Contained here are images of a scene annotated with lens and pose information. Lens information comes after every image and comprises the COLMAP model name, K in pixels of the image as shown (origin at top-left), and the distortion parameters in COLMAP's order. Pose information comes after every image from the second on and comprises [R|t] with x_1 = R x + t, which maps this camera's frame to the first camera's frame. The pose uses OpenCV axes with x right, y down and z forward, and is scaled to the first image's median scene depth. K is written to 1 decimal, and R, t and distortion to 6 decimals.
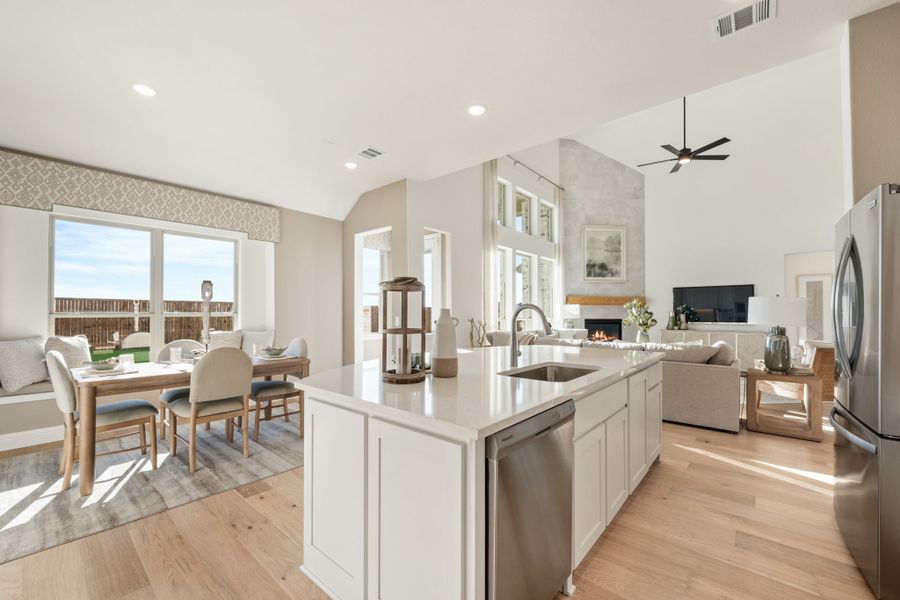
lens RADIAL K [[363.5, 0, 449.0], [0, 363.5, 306.5], [0, 0, 1]] dist [-0.000340, 0.000144]
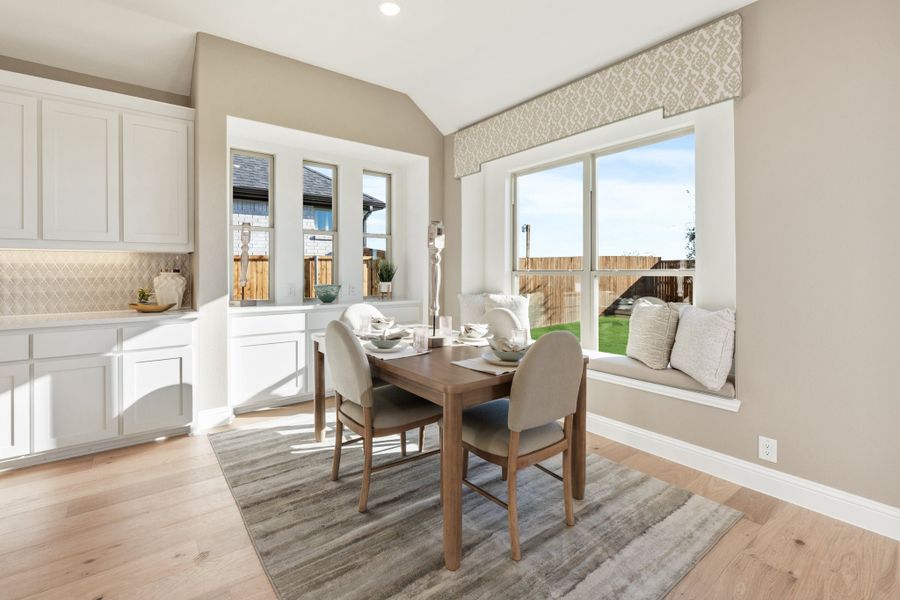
lens RADIAL K [[407.2, 0, 439.4], [0, 407.2, 270.6], [0, 0, 1]] dist [-0.001156, -0.000623]
pose [[-0.209454, 0.000323, -0.977818, 0.026880], [0.015500, 0.999875, -0.002990, 0.008989], [0.977696, -0.015782, -0.209433, 0.473323]]
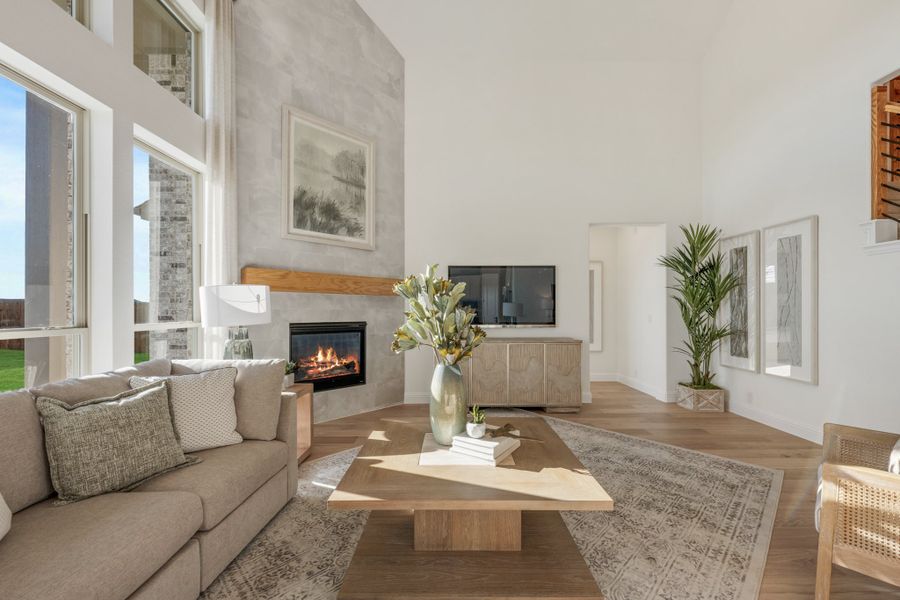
lens RADIAL K [[367.8, 0, 452.5], [0, 367.8, 309.6], [0, 0, 1]] dist [-0.000387, -0.000026]
pose [[0.745490, -0.000581, 0.666517, 0.234615], [-0.009801, 0.999882, 0.011834, 0.010944], [-0.666445, -0.015355, 0.745396, 0.563870]]
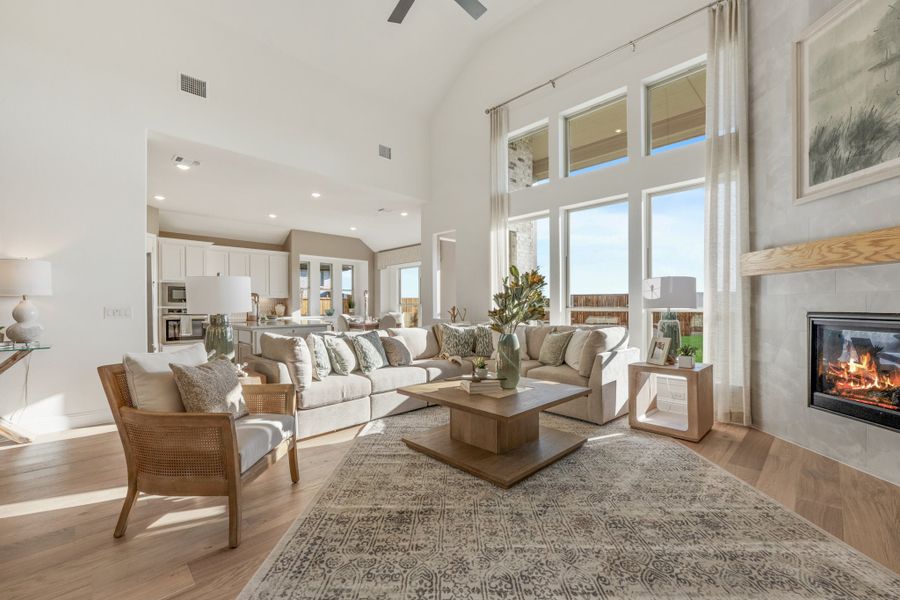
lens RADIAL K [[375.1, 0, 447.3], [0, 375.1, 307.8], [0, 0, 1]] dist [-0.000157, -0.000135]
pose [[-0.080694, 0.002578, -0.996736, 0.779821], [0.020145, 0.999797, 0.000955, 0.024198], [0.996535, -0.020002, -0.080729, 0.724932]]
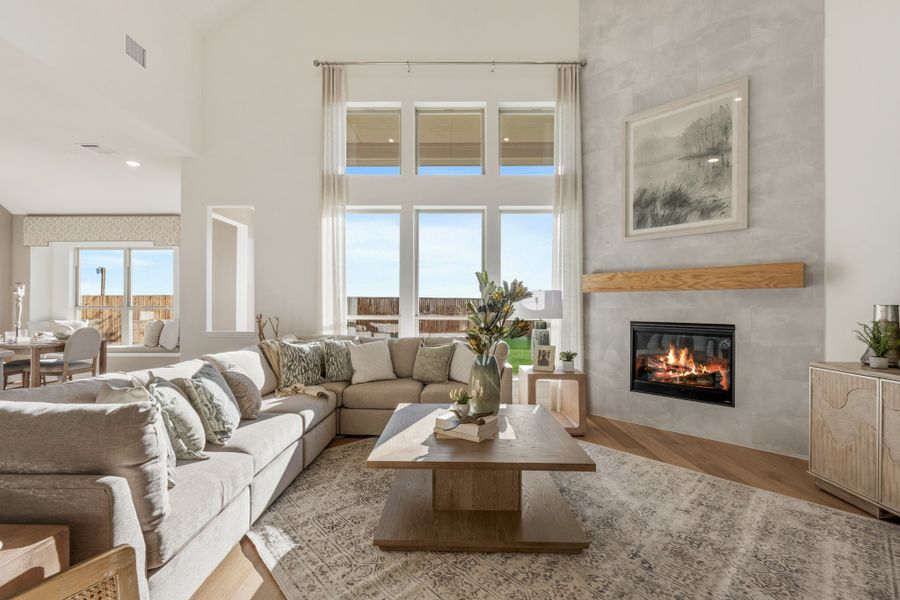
lens RADIAL K [[382.4, 0, 444.9], [0, 382.4, 305.2], [0, 0, 1]] dist [-0.000860, -0.000040]
pose [[0.645888, -0.002424, -0.763428, 0.616703], [0.008849, 0.999952, 0.004311, 0.009883], [0.763381, -0.009540, 0.645878, 0.530560]]
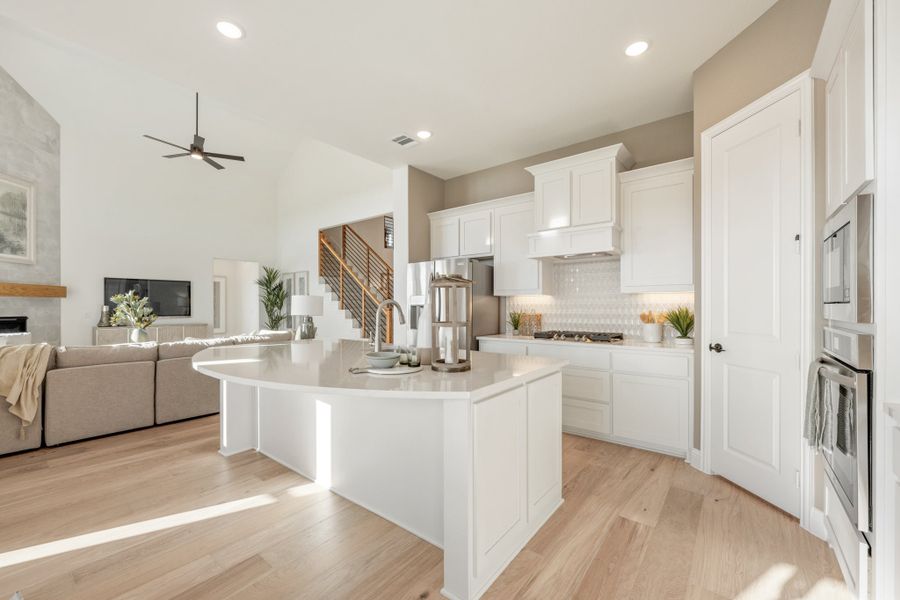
lens RADIAL K [[363.5, 0, 449.0], [0, 363.5, 306.5], [0, 0, 1]] dist [-0.000340, 0.000144]
pose [[-0.041203, -0.002330, 0.999148, -0.267003], [-0.014396, 0.999895, 0.001738, 0.002845], [-0.999047, -0.014312, -0.041232, 0.231720]]
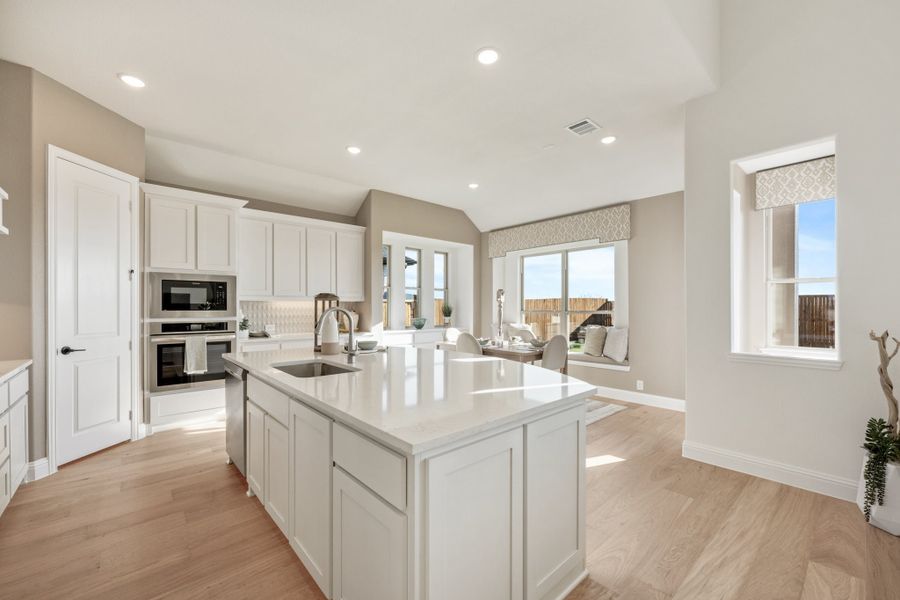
lens RADIAL K [[364.9, 0, 447.8], [0, 364.9, 306.7], [0, 0, 1]] dist [-0.001922, -0.000176]
pose [[-0.134500, -0.001619, -0.990912, 0.342643], [0.015157, 0.999878, -0.003691, 0.000736], [0.990798, -0.015516, -0.134459, 0.401743]]
